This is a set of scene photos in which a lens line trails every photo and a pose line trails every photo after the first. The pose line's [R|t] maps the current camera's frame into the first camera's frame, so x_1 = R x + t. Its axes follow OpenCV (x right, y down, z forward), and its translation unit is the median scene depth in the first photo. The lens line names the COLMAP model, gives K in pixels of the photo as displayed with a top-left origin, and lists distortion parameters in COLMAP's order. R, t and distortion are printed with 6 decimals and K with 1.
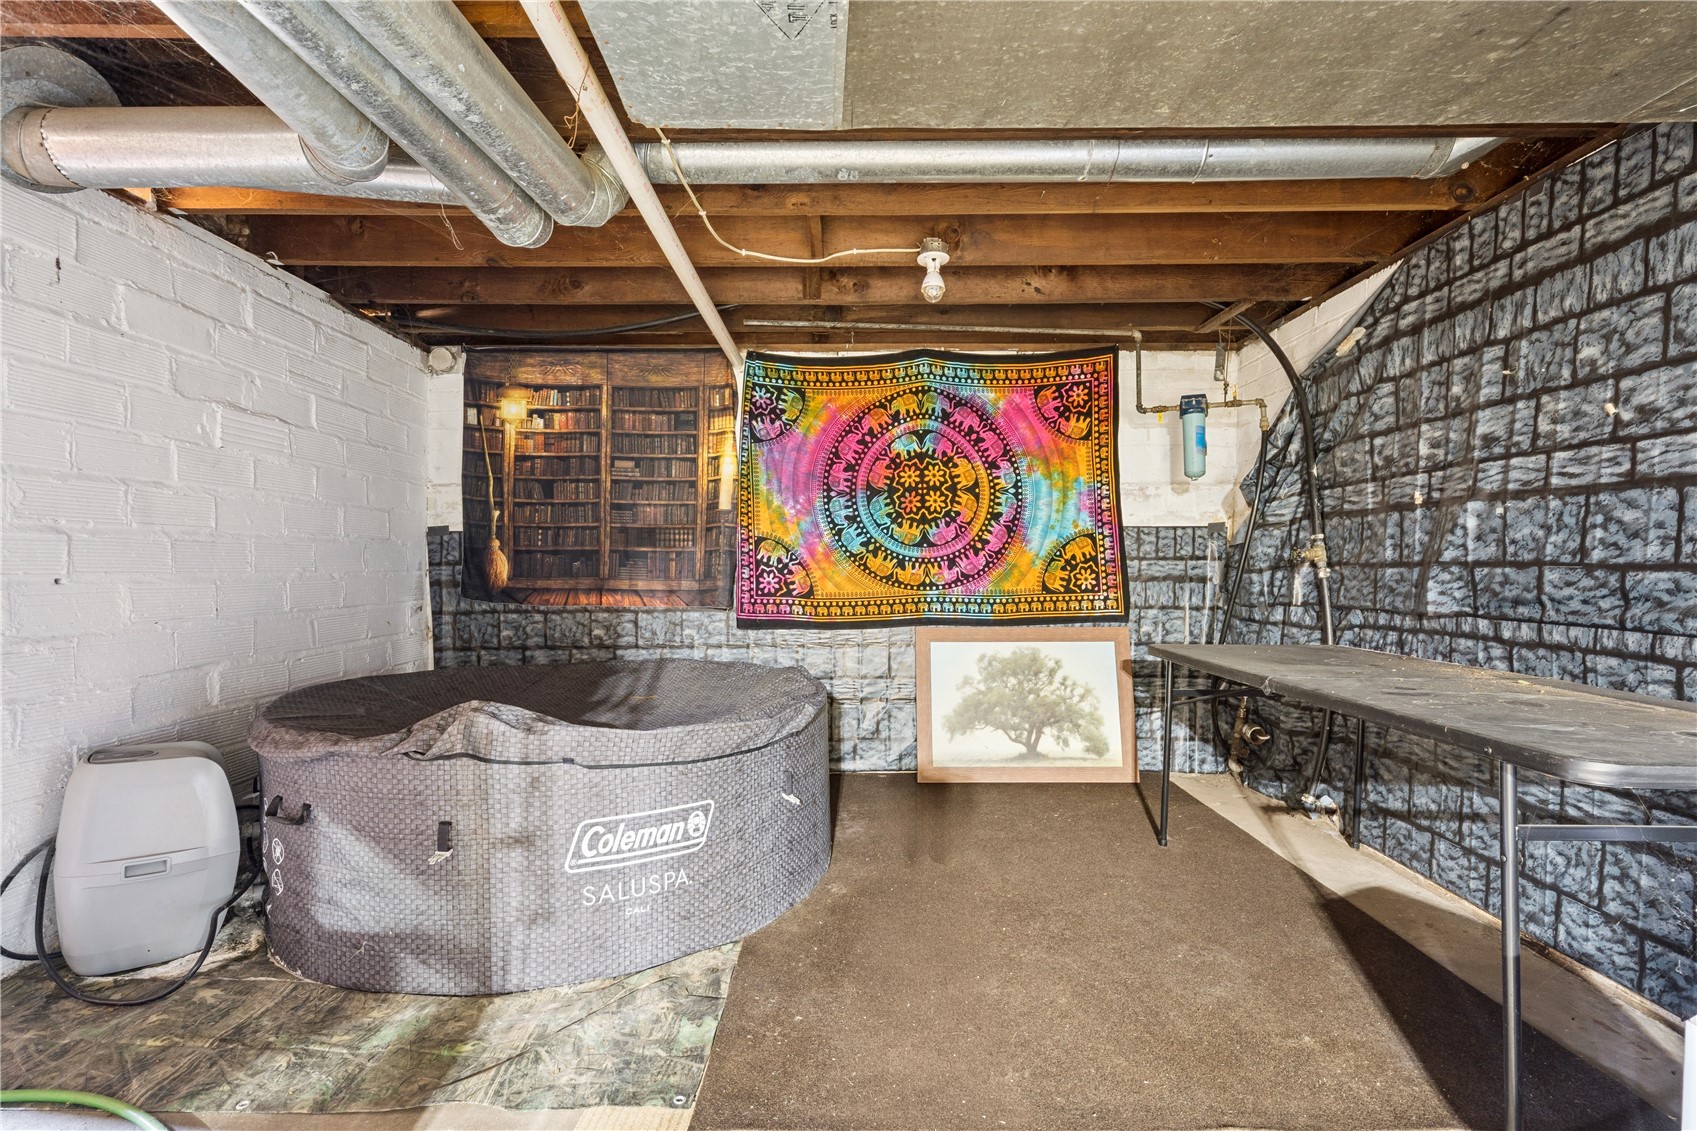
lens RADIAL K [[774.0, 0, 855.8], [0, 774.0, 584.5], [0, 0, 1]] dist [-0.004791, 0.002043]
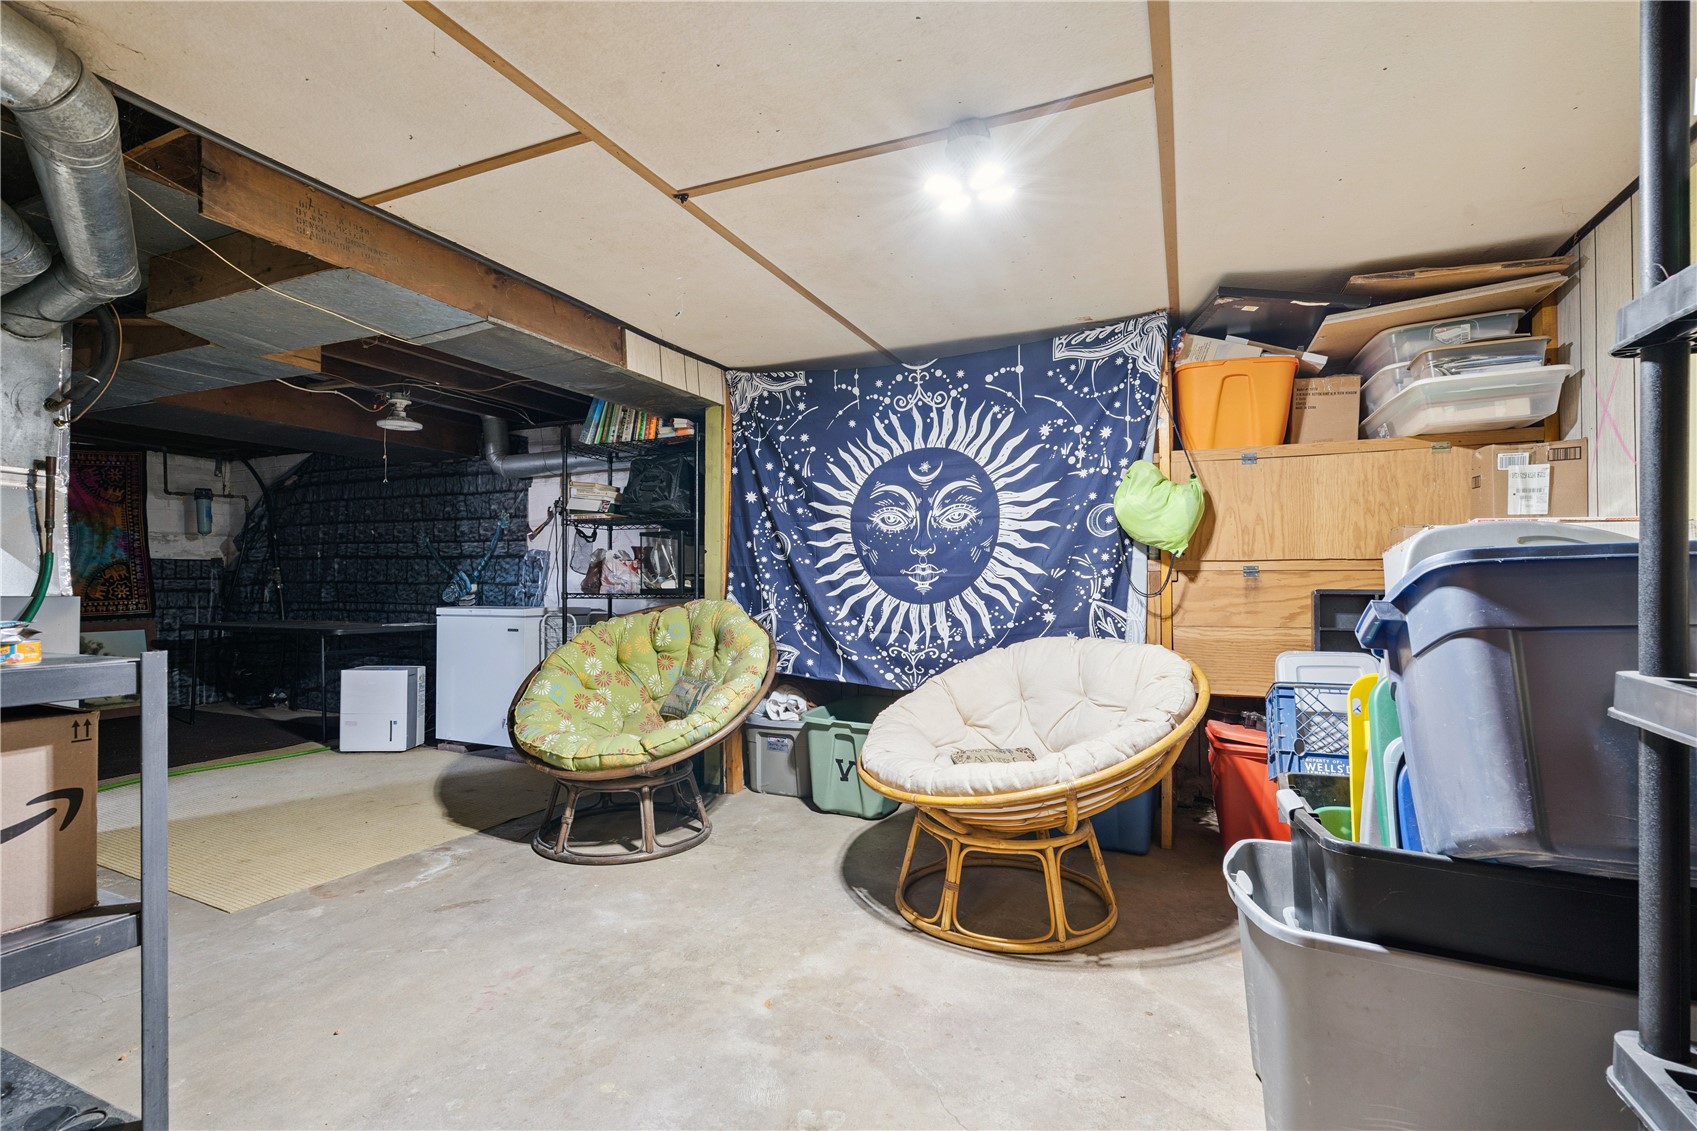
lens RADIAL K [[774.0, 0, 848.1], [0, 774.0, 577.2], [0, 0, 1]] dist [-0.004791, 0.002043]
pose [[0.409280, 0.007353, 0.912379, -0.597510], [0.022304, 0.999588, -0.018061, 0.029167], [-0.912136, 0.027742, 0.408947, -1.118681]]
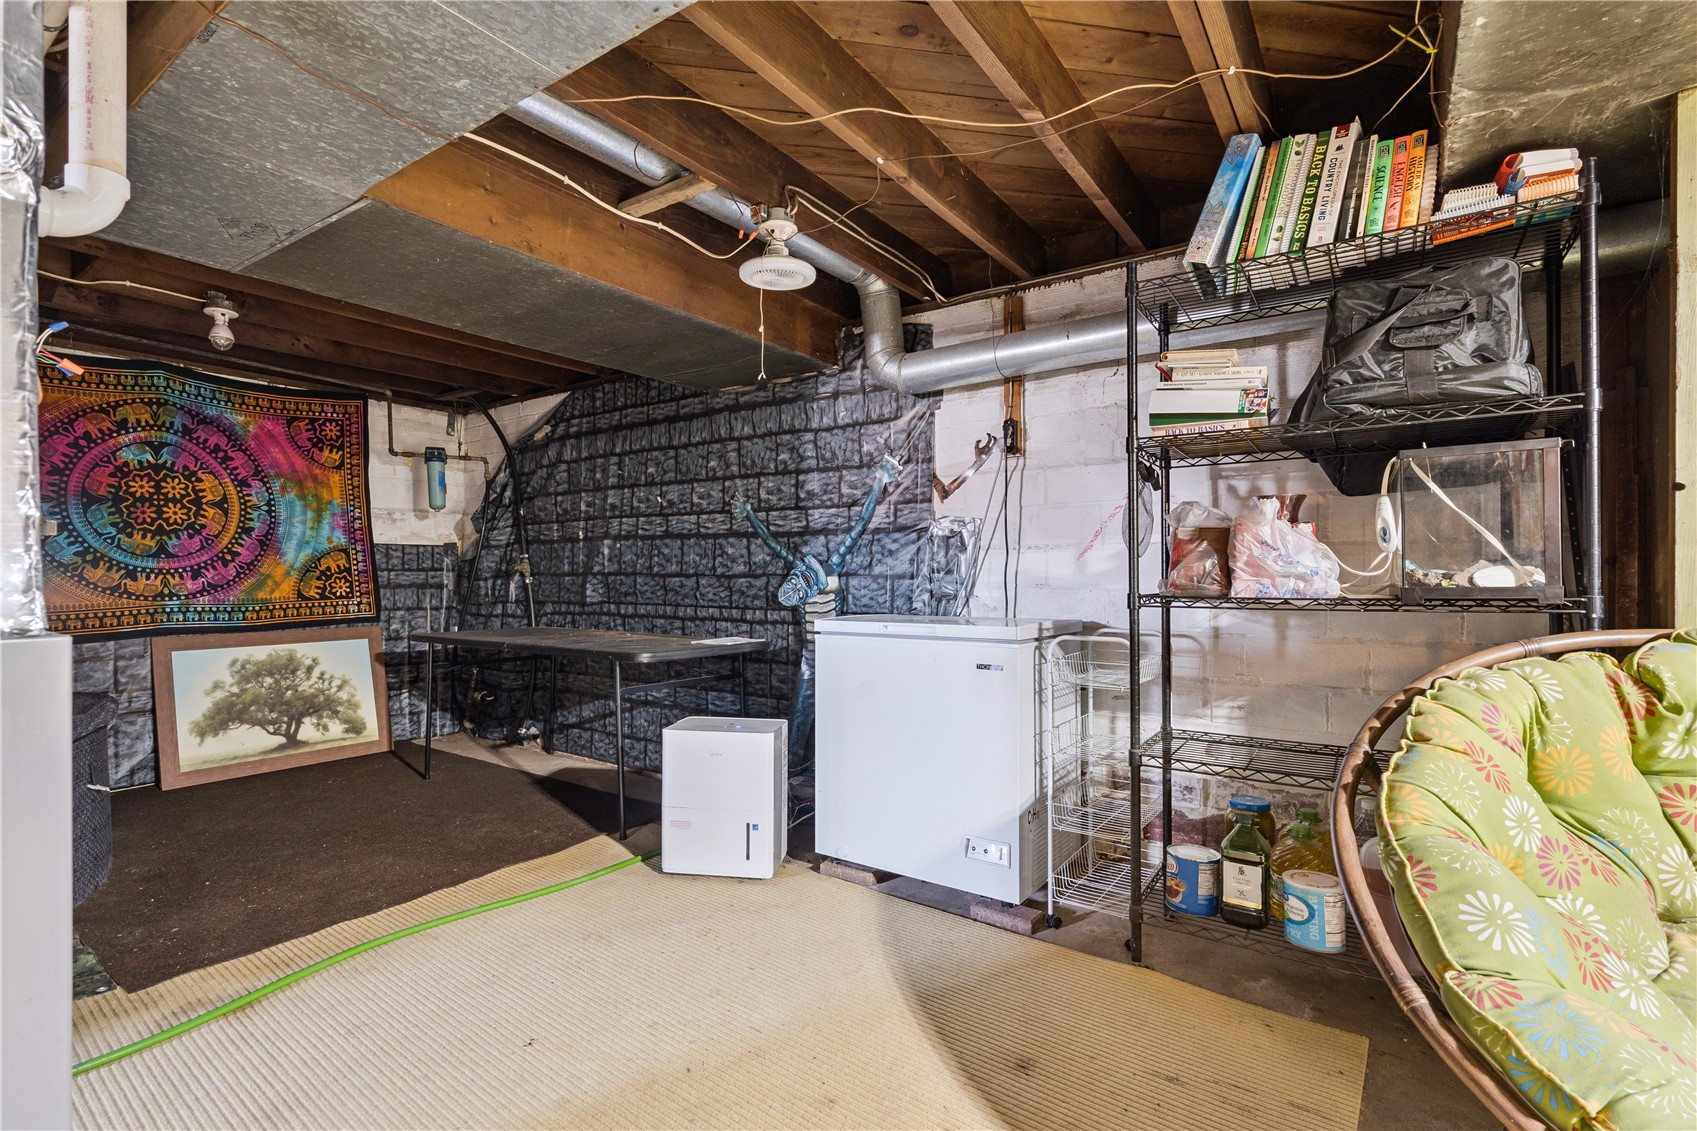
lens RADIAL K [[774.0, 0, 845.0], [0, 774.0, 575.4], [0, 0, 1]] dist [-0.004791, 0.002043]
pose [[0.577189, -0.002836, 0.816606, -0.244857], [0.023231, 0.999646, -0.012948, 0.008977], [-0.816280, 0.026444, 0.577051, -0.340223]]
